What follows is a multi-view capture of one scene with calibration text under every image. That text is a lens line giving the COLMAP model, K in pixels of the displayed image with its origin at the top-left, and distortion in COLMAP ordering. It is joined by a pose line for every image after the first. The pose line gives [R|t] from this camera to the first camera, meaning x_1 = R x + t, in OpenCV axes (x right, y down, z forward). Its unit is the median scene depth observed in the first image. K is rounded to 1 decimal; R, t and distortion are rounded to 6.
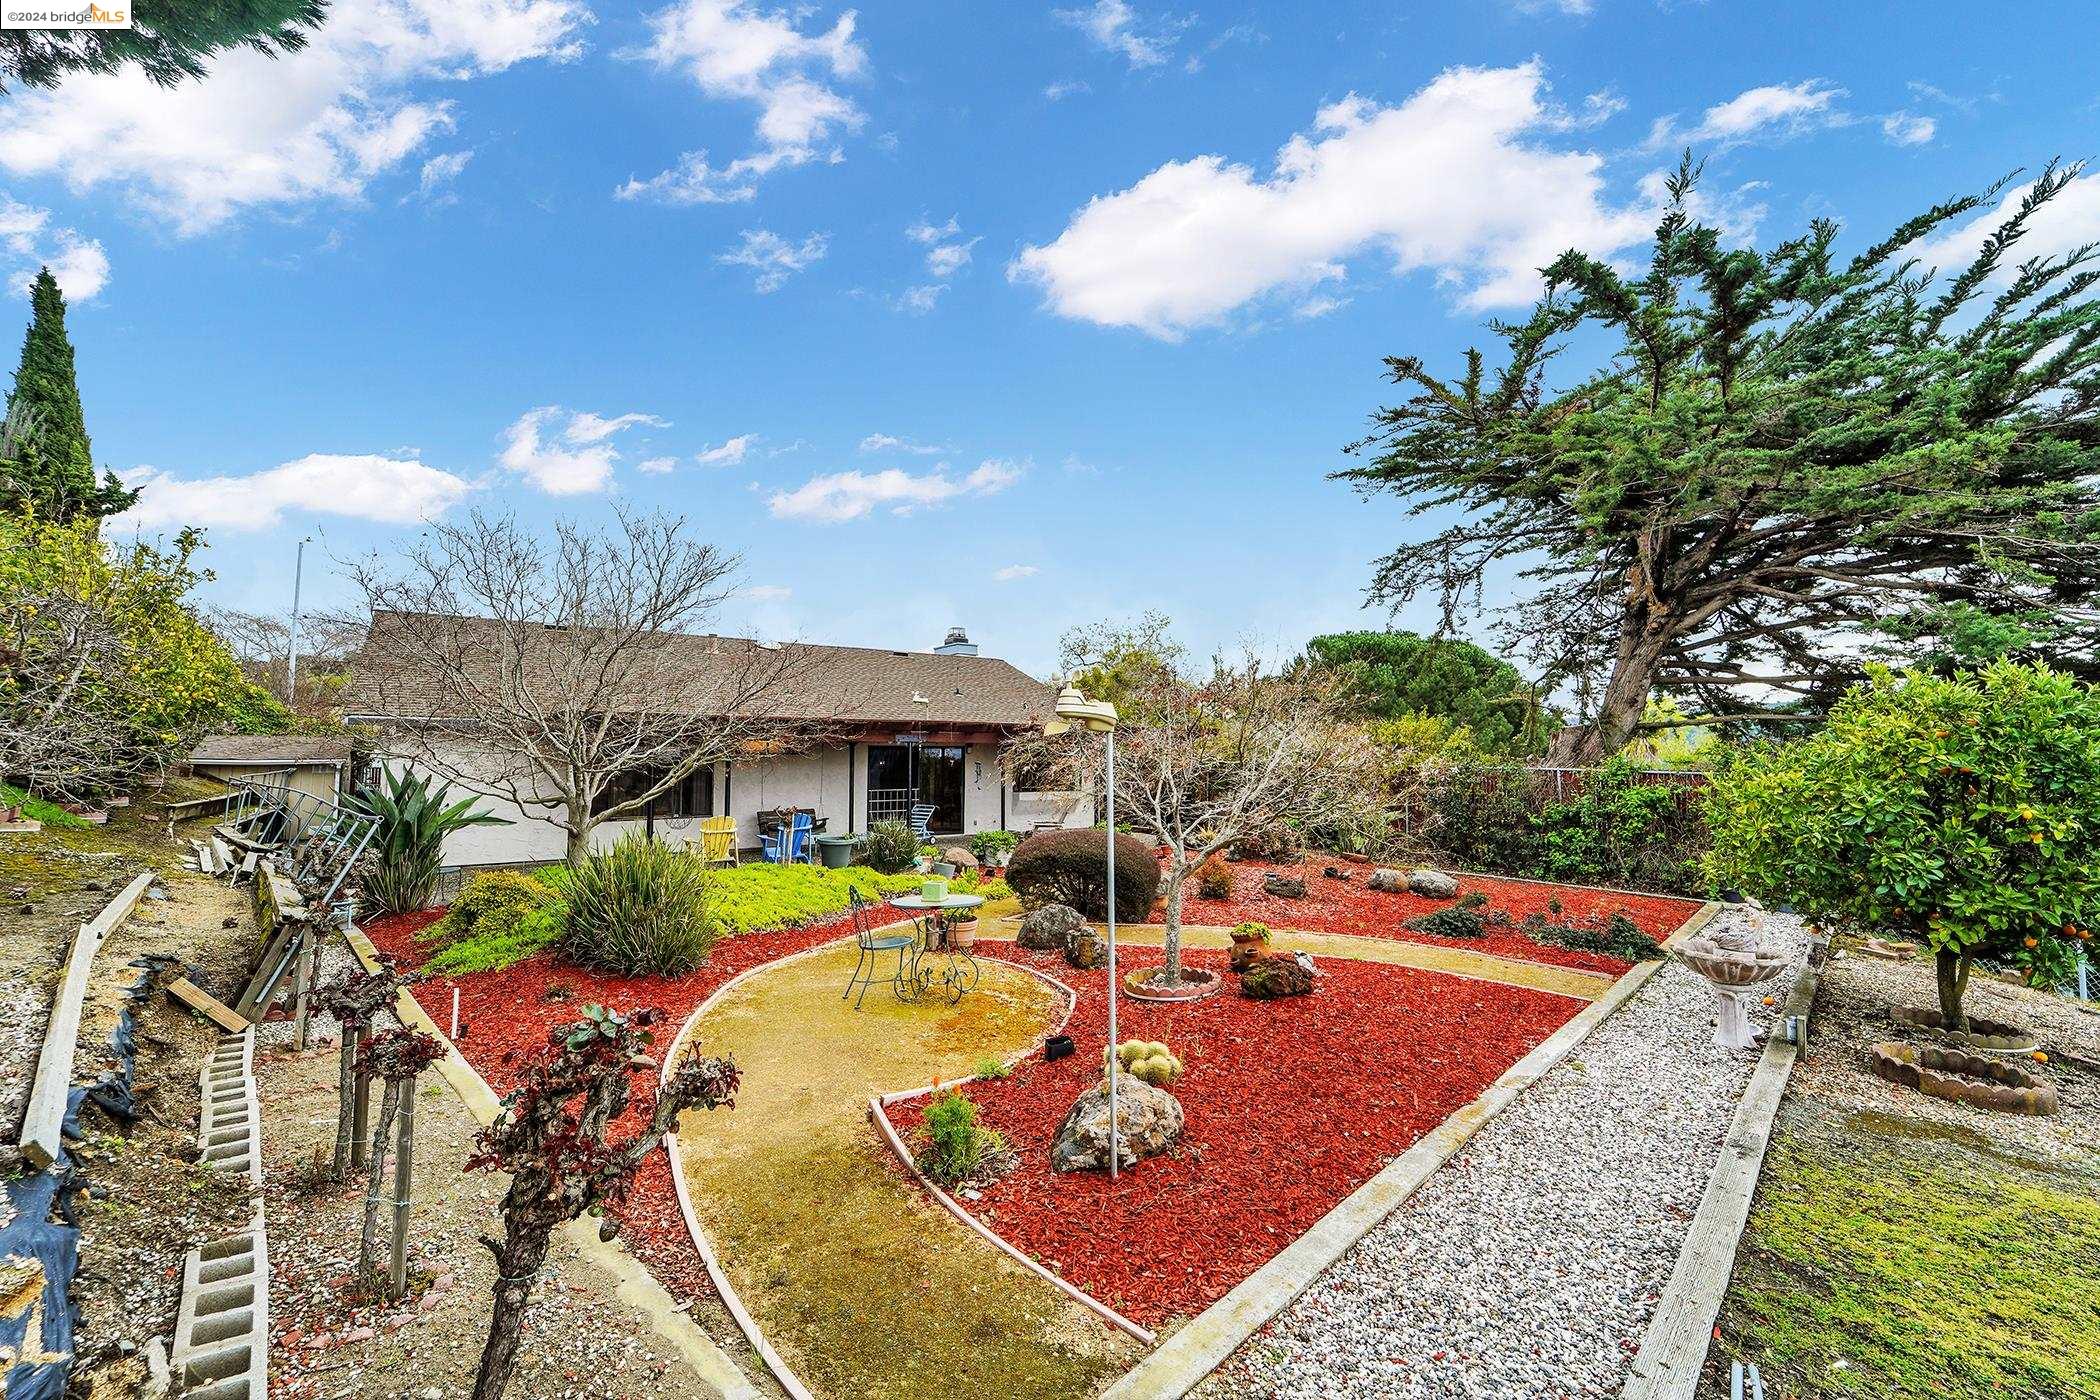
lens RADIAL K [[850.7, 0, 1052.8], [0, 850.7, 693.7], [0, 0, 1]] dist [0.003036, 0.000140]
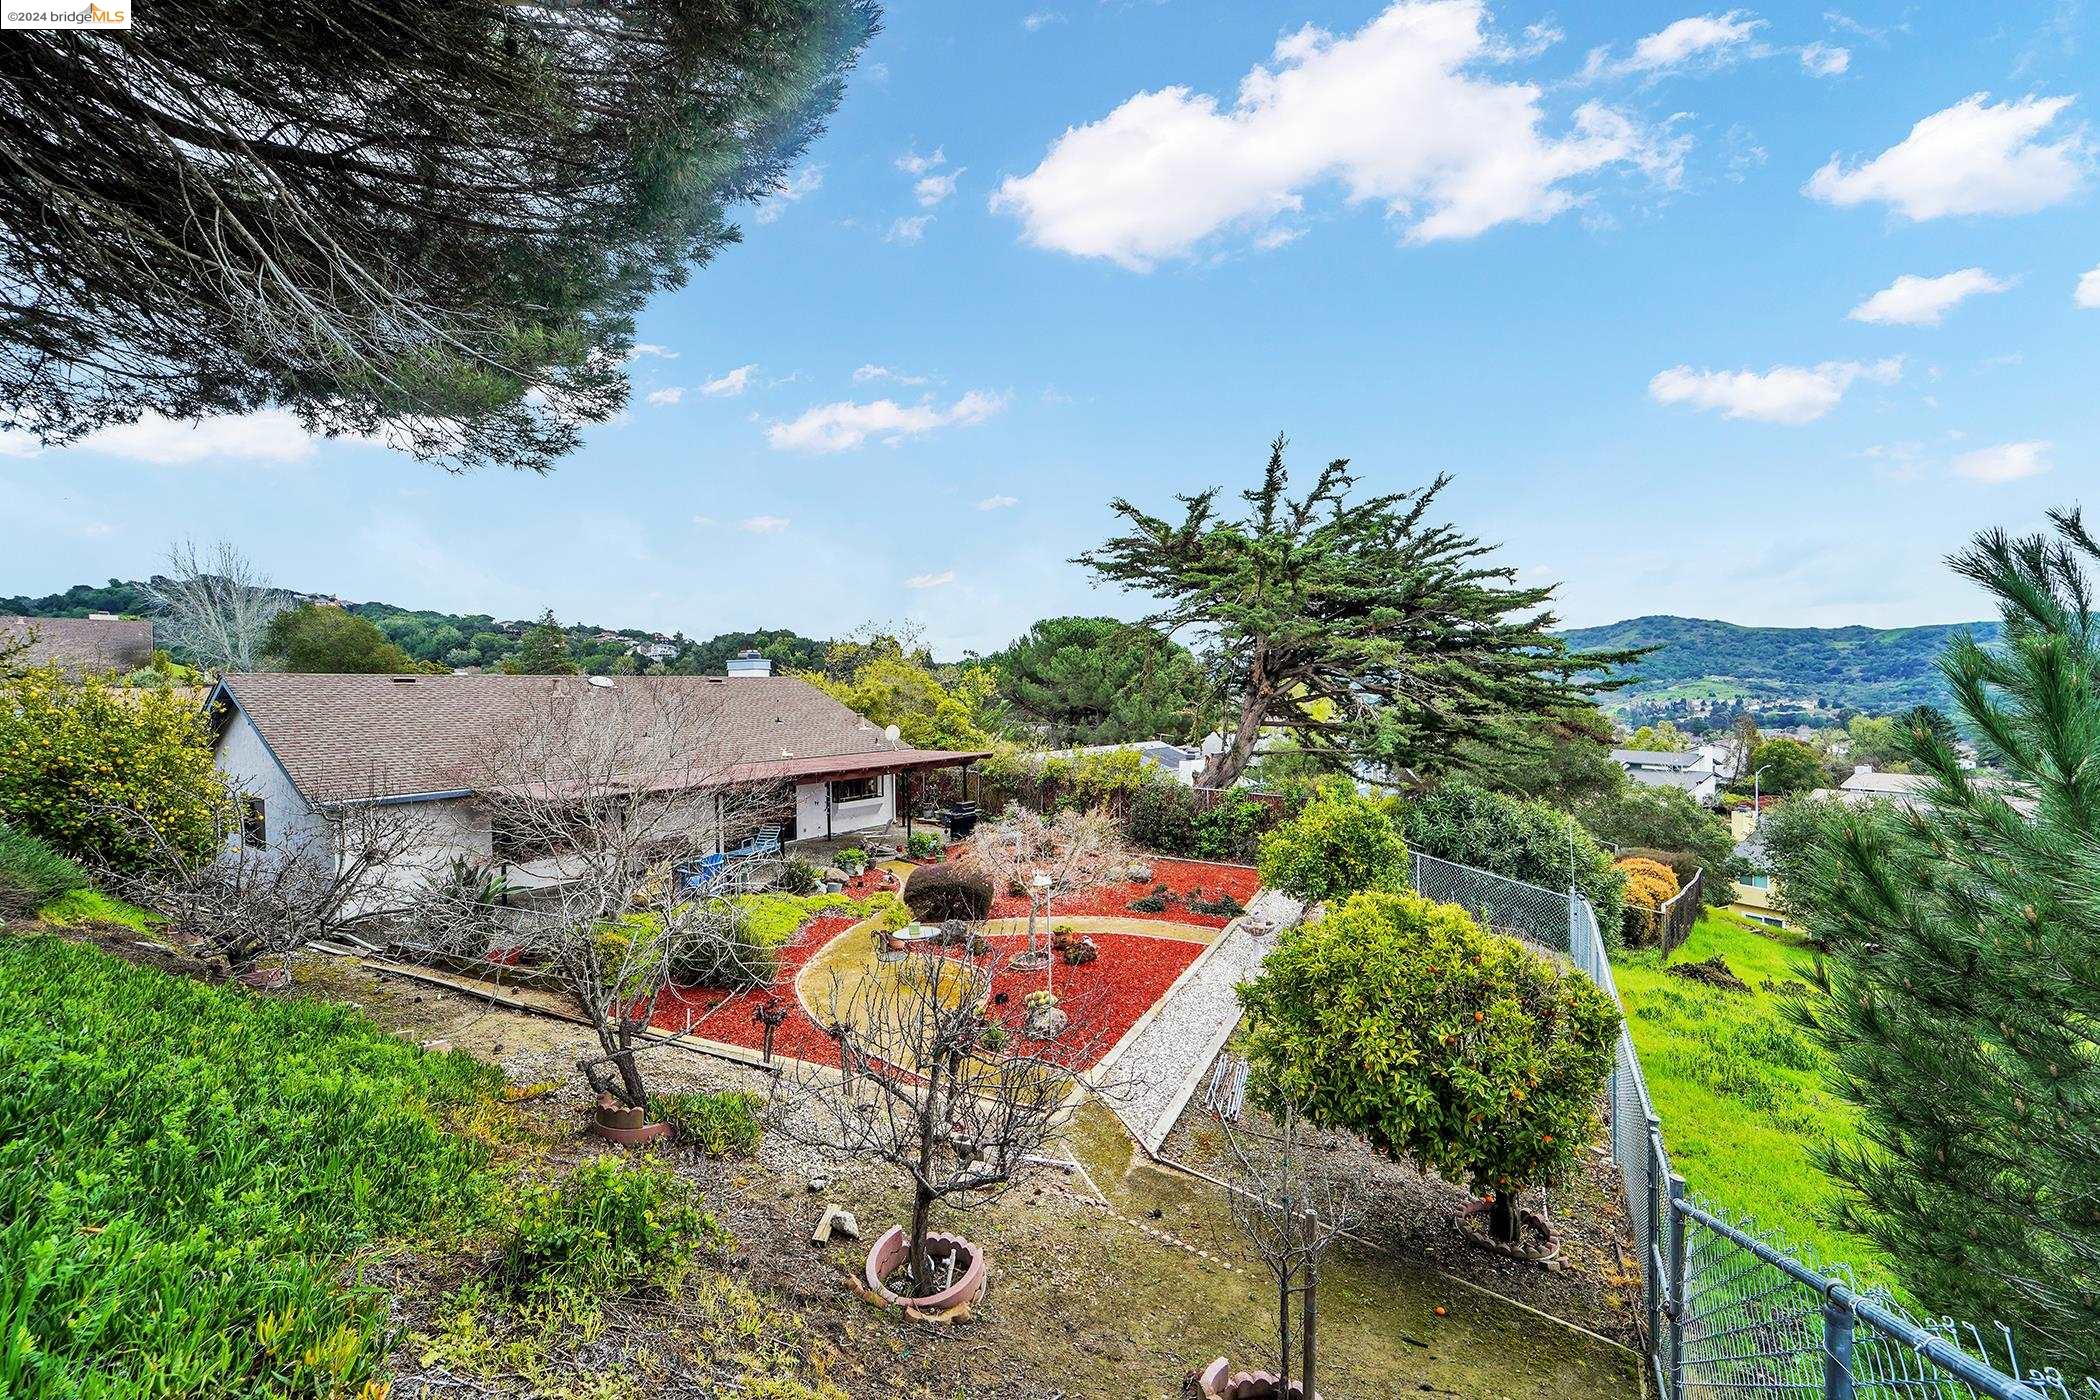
lens RADIAL K [[850.7, 0, 1052.8], [0, 850.7, 693.7], [0, 0, 1]] dist [0.003036, 0.000140]
pose [[0.943838, -0.015506, 0.330044, -0.255432], [-0.010442, 0.996999, 0.076701, -0.246781], [-0.330243, -0.075840, 0.940844, -0.486936]]
